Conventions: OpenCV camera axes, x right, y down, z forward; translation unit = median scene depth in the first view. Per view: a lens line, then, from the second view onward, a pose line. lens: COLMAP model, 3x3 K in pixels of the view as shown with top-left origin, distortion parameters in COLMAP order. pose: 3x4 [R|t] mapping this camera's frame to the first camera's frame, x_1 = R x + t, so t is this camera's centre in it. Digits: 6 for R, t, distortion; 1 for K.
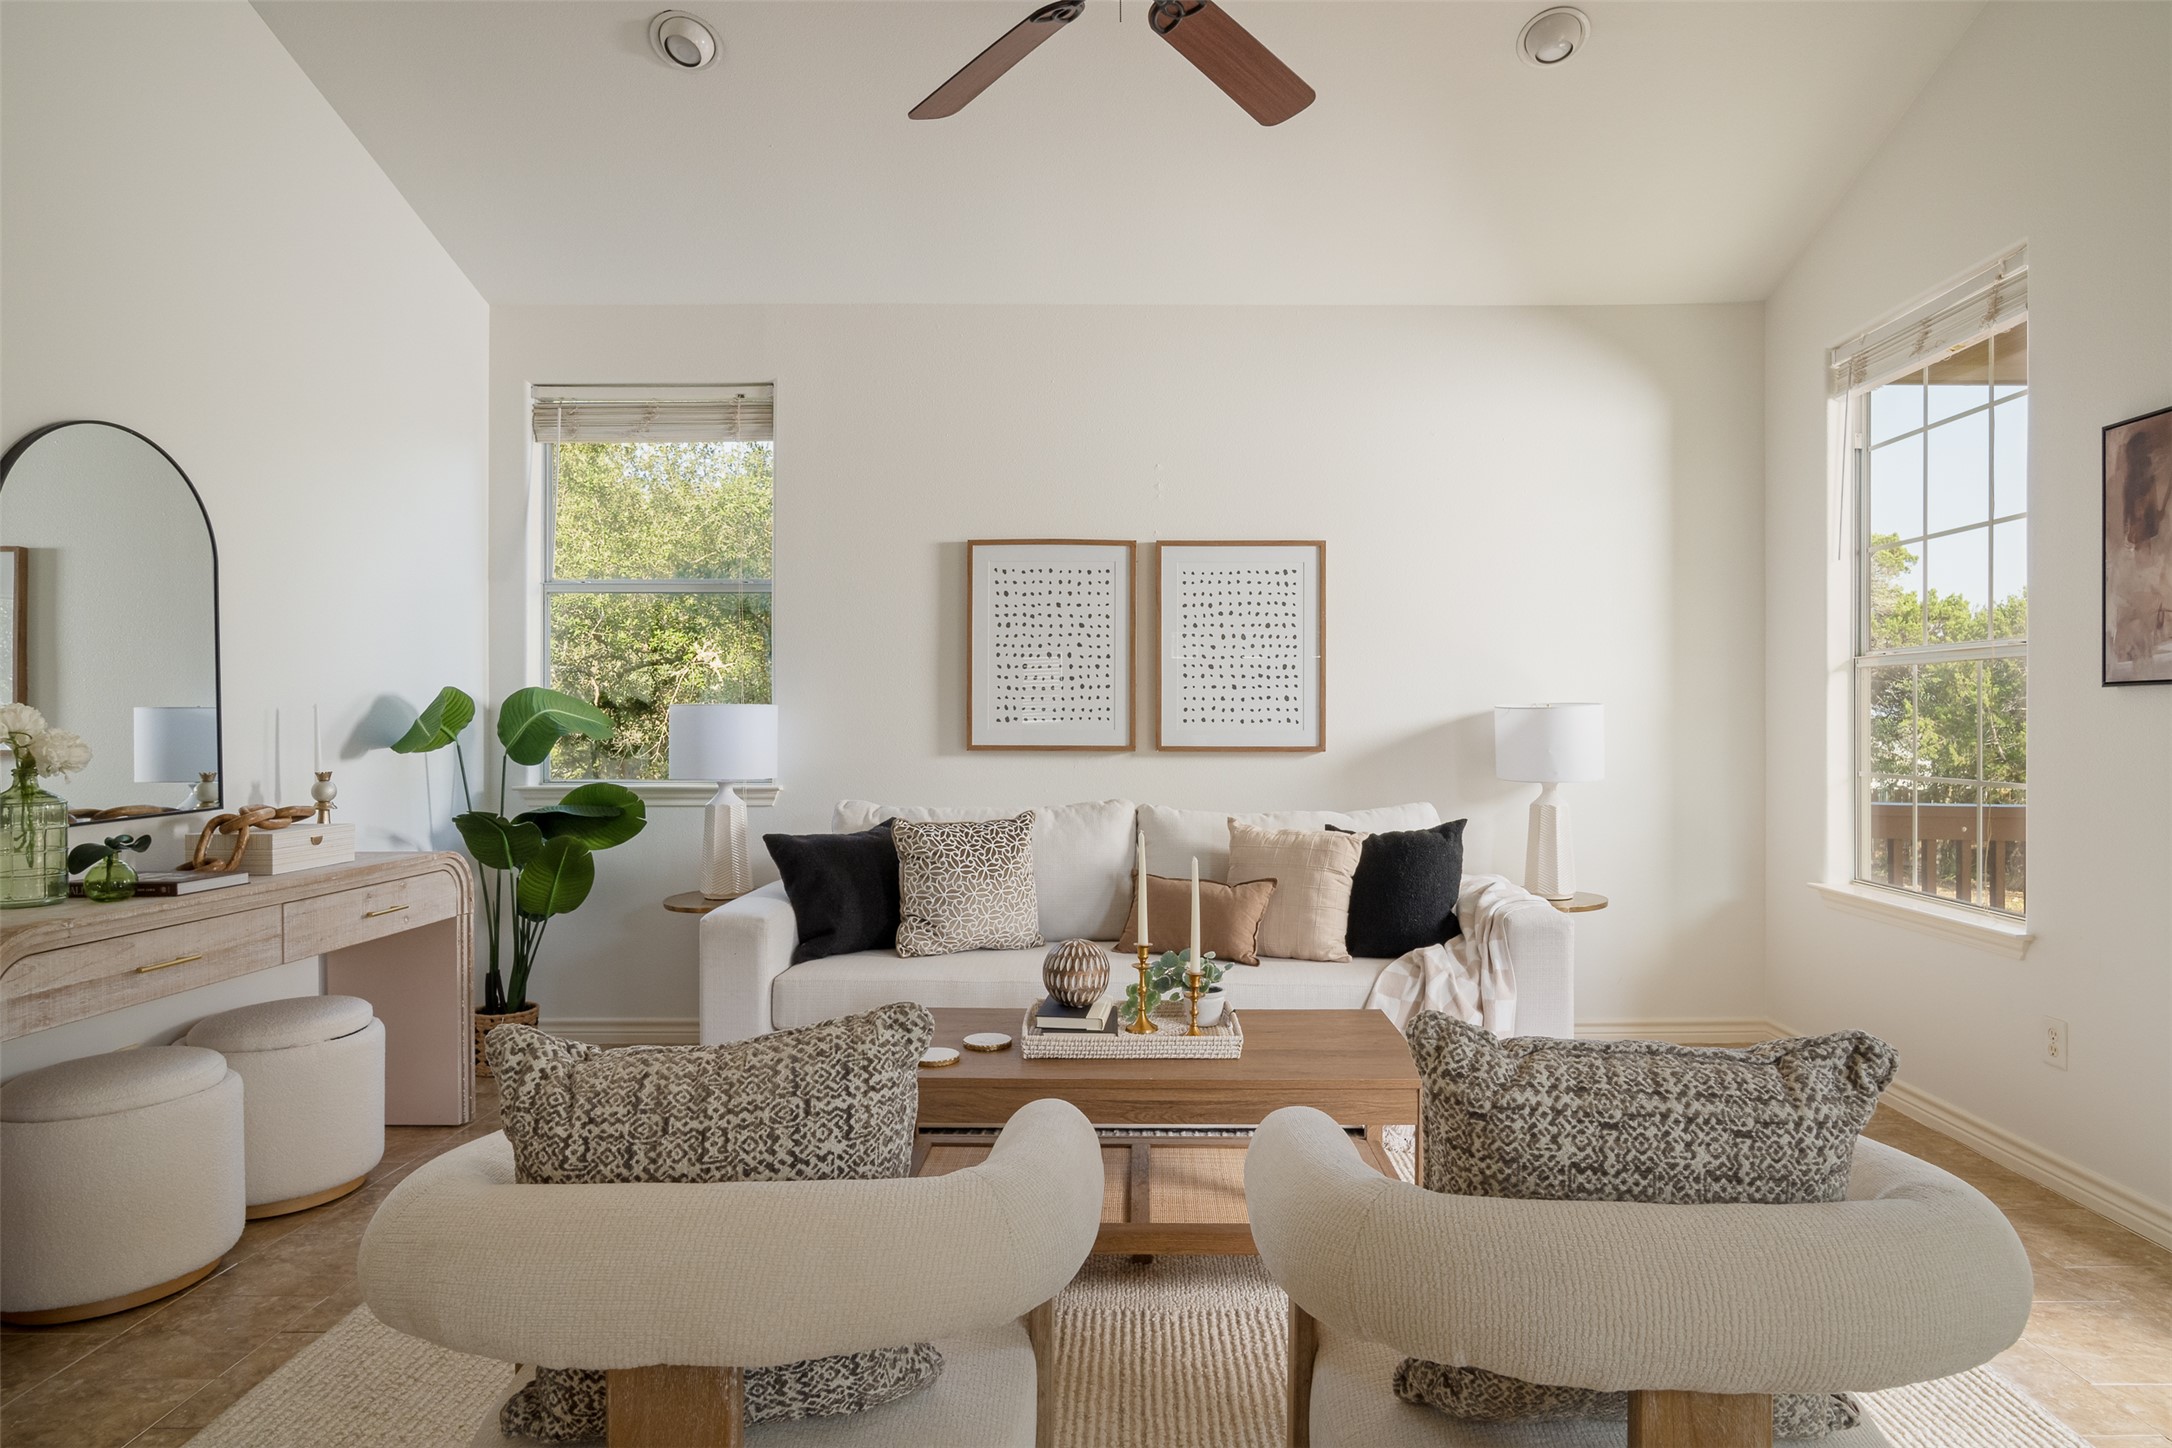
lens RADIAL K [[1196.6, 0, 1135.5], [0, 1196.6, 719.2], [0, 0, 1]] dist [-0.004234, -0.000814]
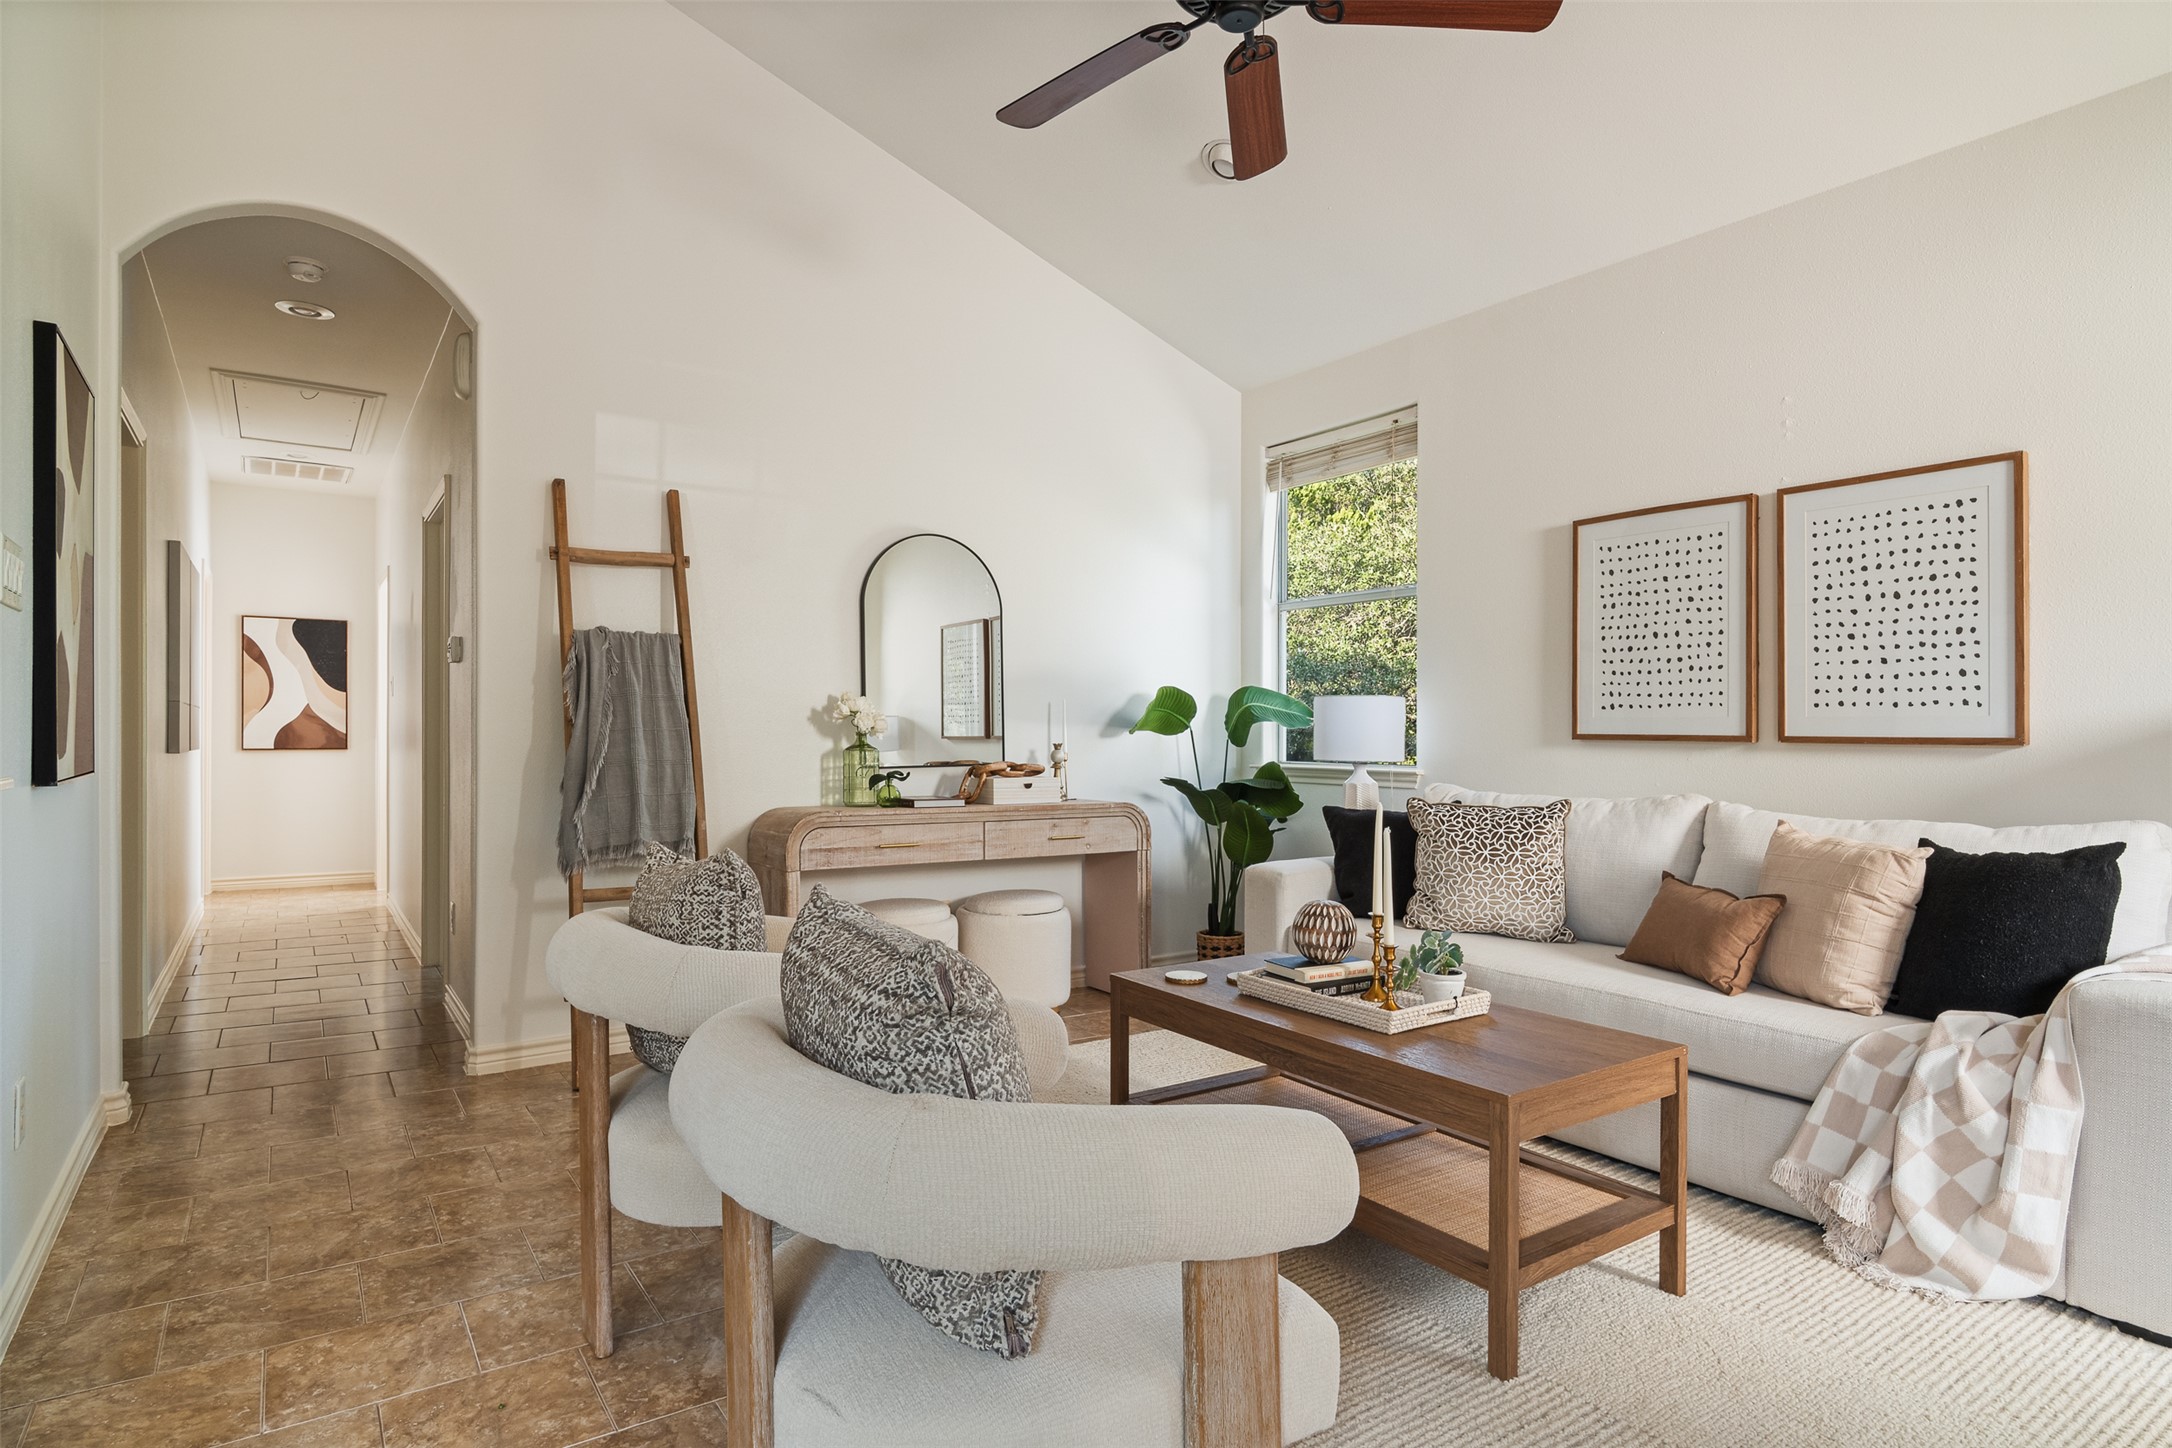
lens RADIAL K [[1165.4, 0, 1086.0], [0, 1165.4, 724.0], [0, 0, 1]] dist [-0.000179, 0.000501]
pose [[0.572112, -0.001693, -0.820174, 0.407222], [-0.004559, 0.999976, -0.005244, 0.020529], [0.820163, 0.006740, 0.572090, 0.141035]]
